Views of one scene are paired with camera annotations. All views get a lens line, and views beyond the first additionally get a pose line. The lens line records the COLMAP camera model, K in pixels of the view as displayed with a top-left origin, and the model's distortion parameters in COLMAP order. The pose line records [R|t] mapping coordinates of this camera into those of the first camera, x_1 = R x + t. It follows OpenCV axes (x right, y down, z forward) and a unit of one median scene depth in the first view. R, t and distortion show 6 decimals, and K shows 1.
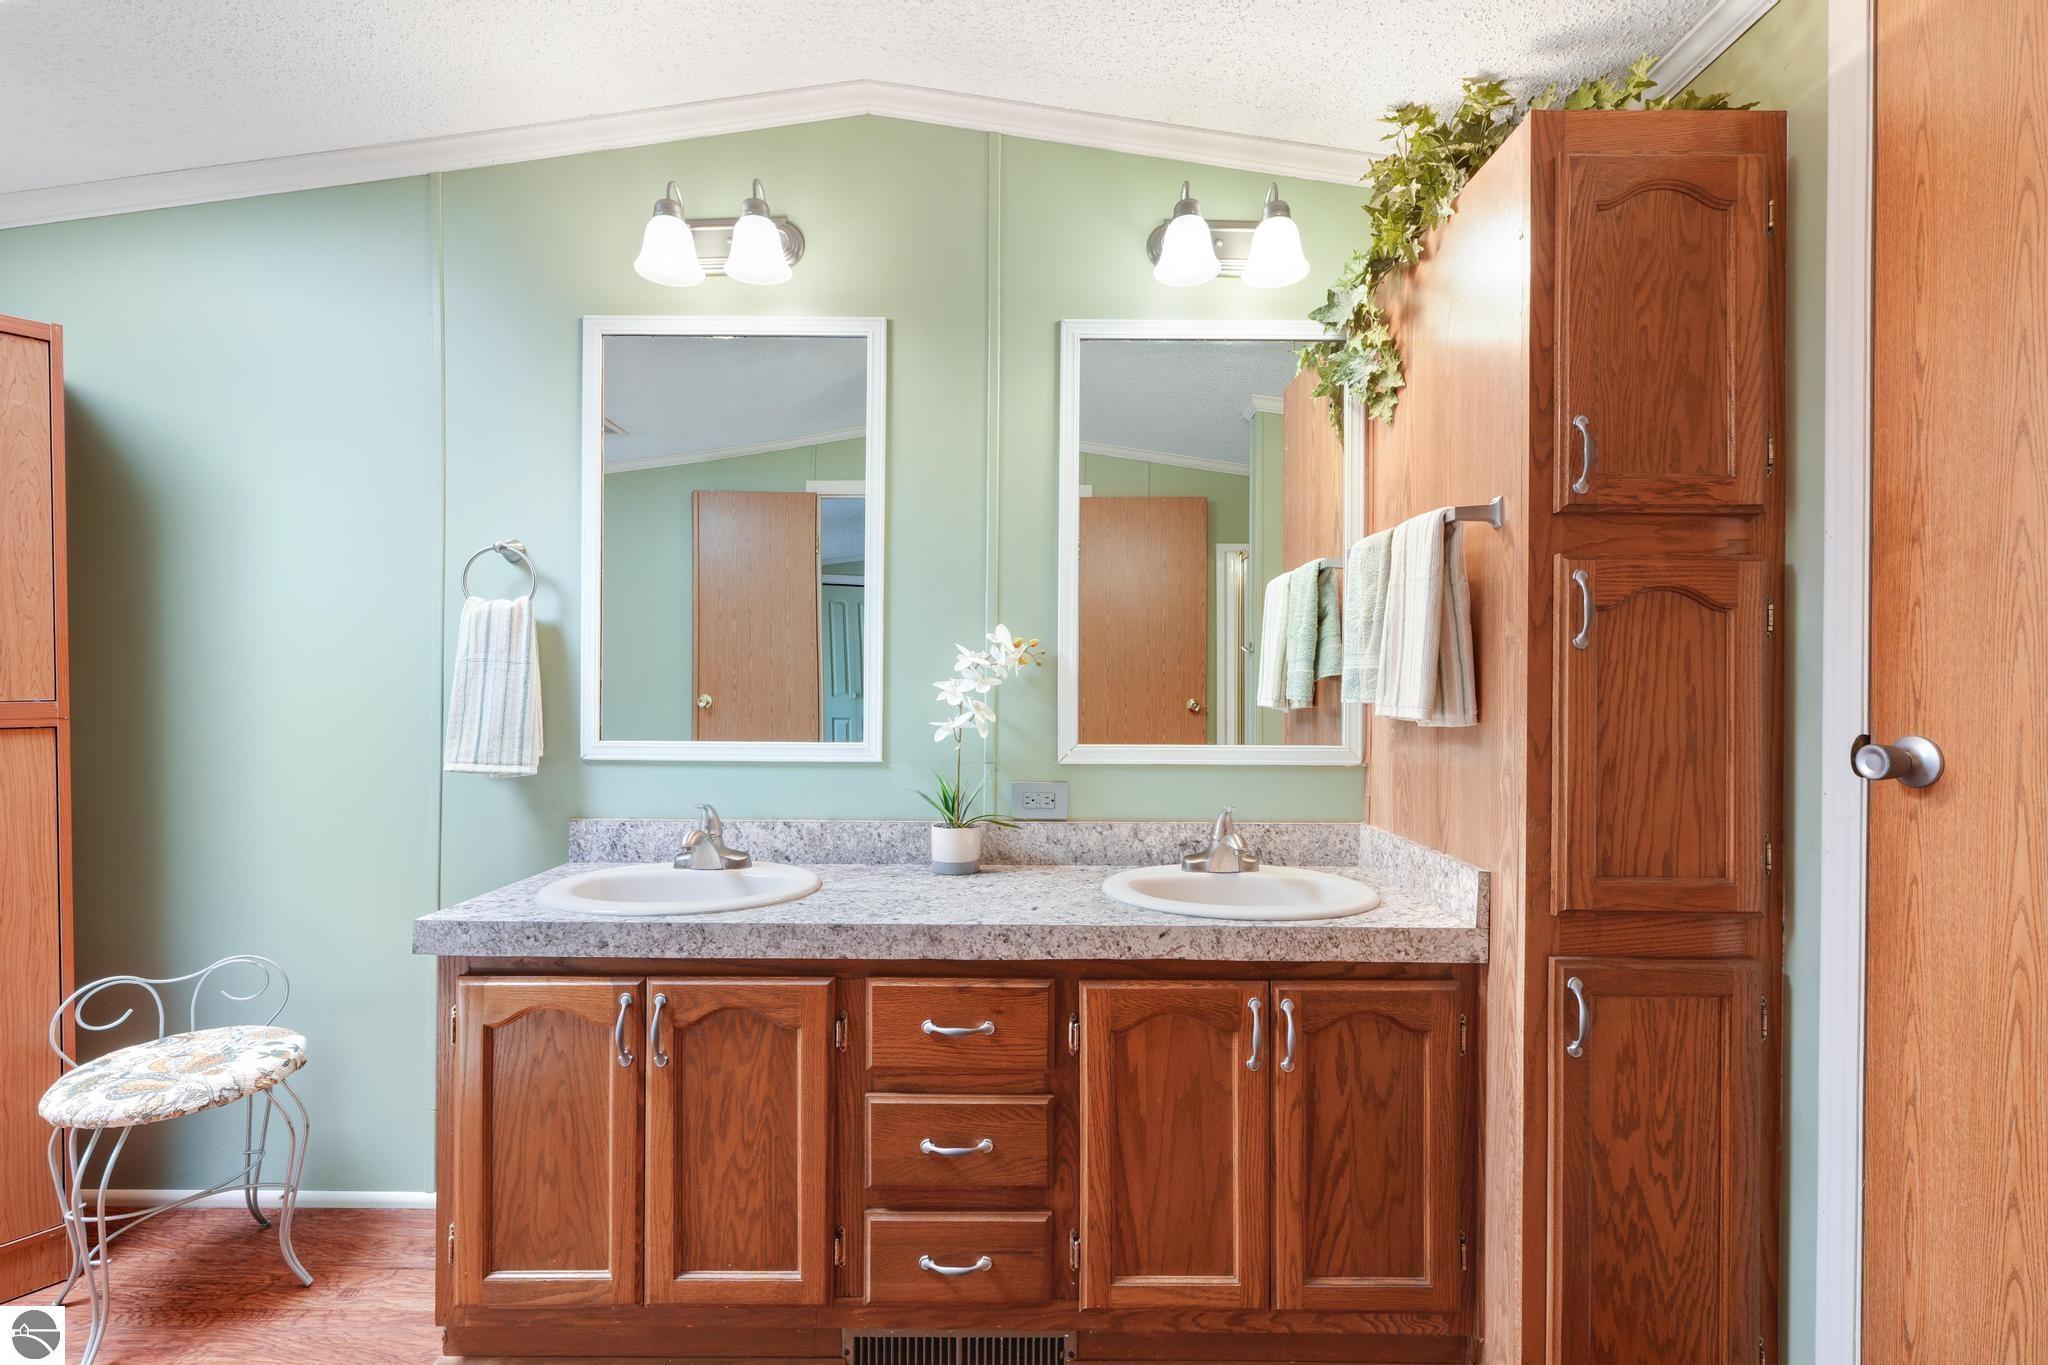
lens RADIAL K [[891.3, 0, 1005.2], [0, 891.3, 688.7], [0, 0, 1]] dist [-0.010245, 0.004895]
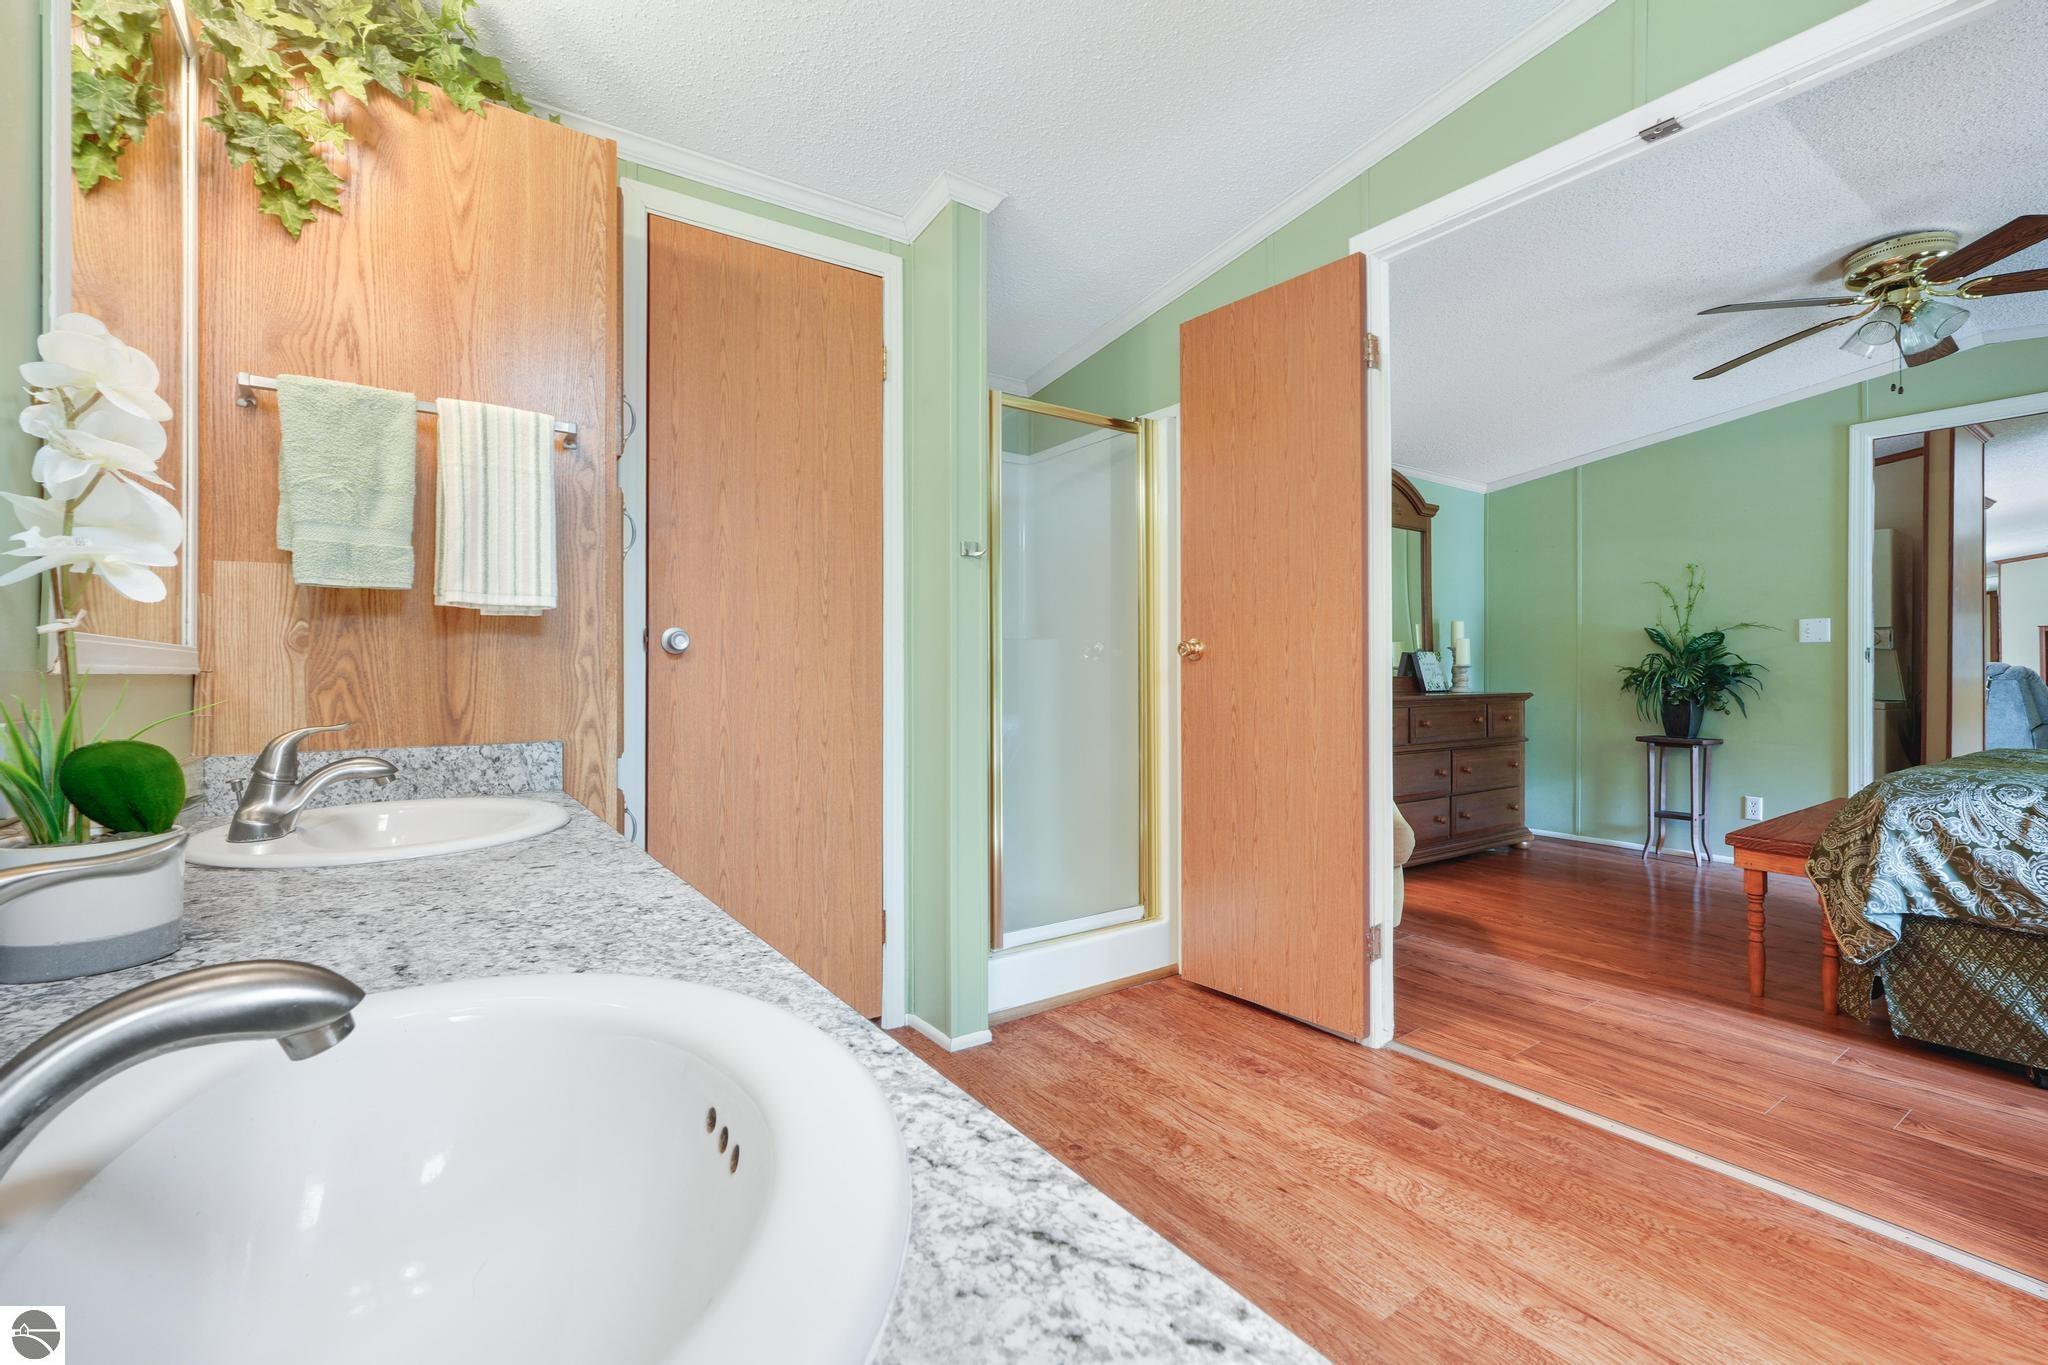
lens RADIAL K [[891.3, 0, 1028.4], [0, 891.3, 668.2], [0, 0, 1]] dist [-0.010245, 0.004895]
pose [[-0.589709, 0.004662, 0.807602, -0.737131], [0.005241, 0.999984, -0.001946, 0.114175], [-0.807598, 0.003085, -0.589725, 1.166830]]
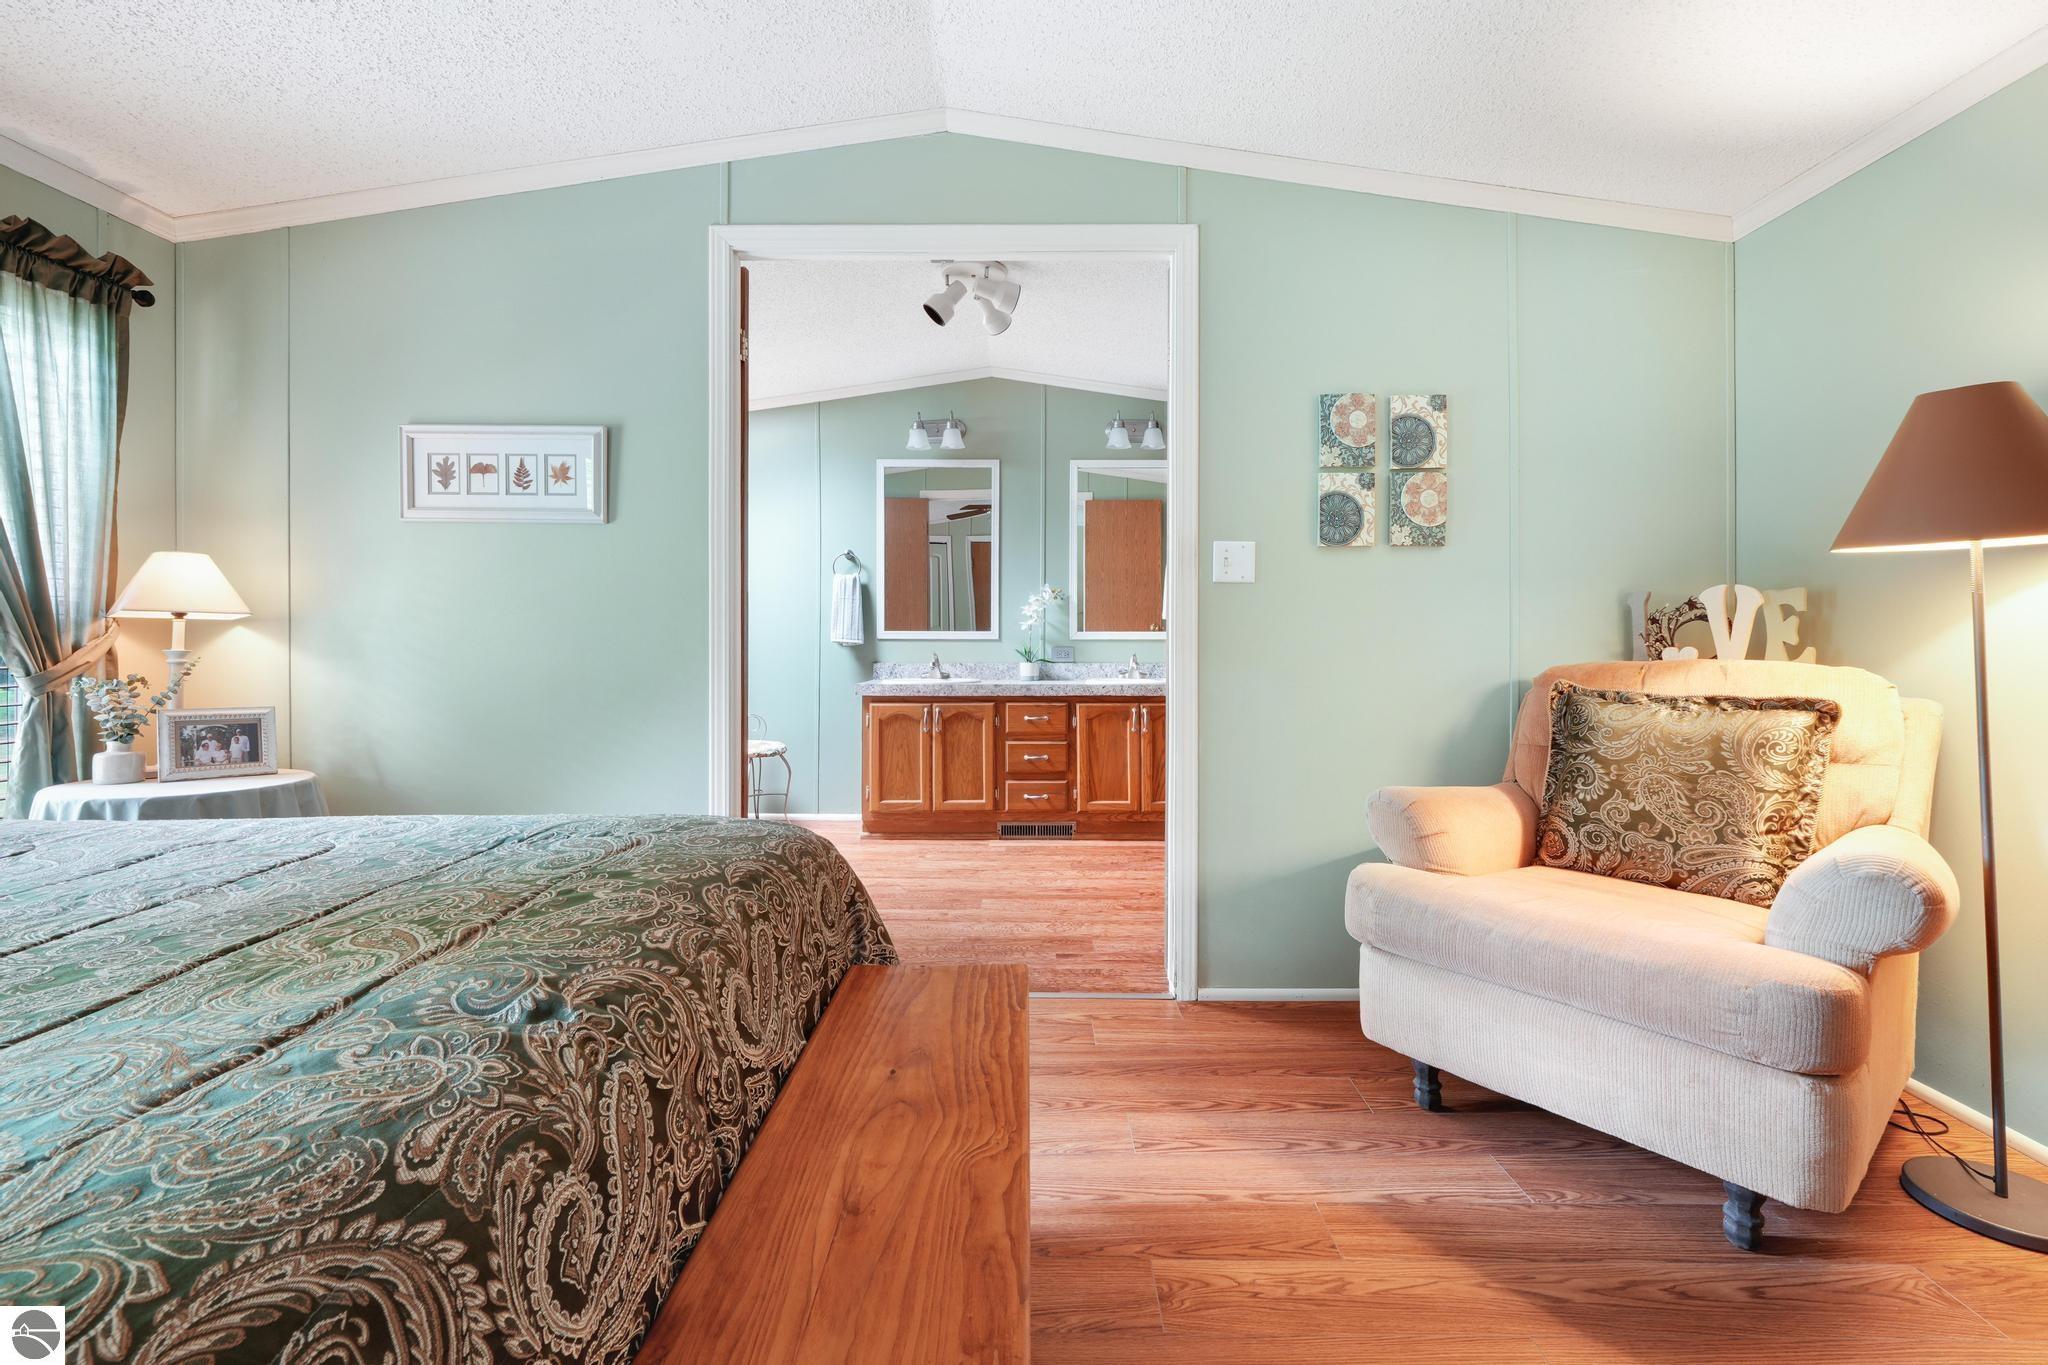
lens RADIAL K [[936.8, 0, 1036.5], [0, 936.8, 631.3], [0, 0, 1]] dist [0.000228, 0.000080]
pose [[0.999887, -0.007099, 0.013258, -0.091602], [0.007138, 0.999970, -0.002908, 0.093317], [-0.013237, 0.003003, 0.999908, -2.162150]]
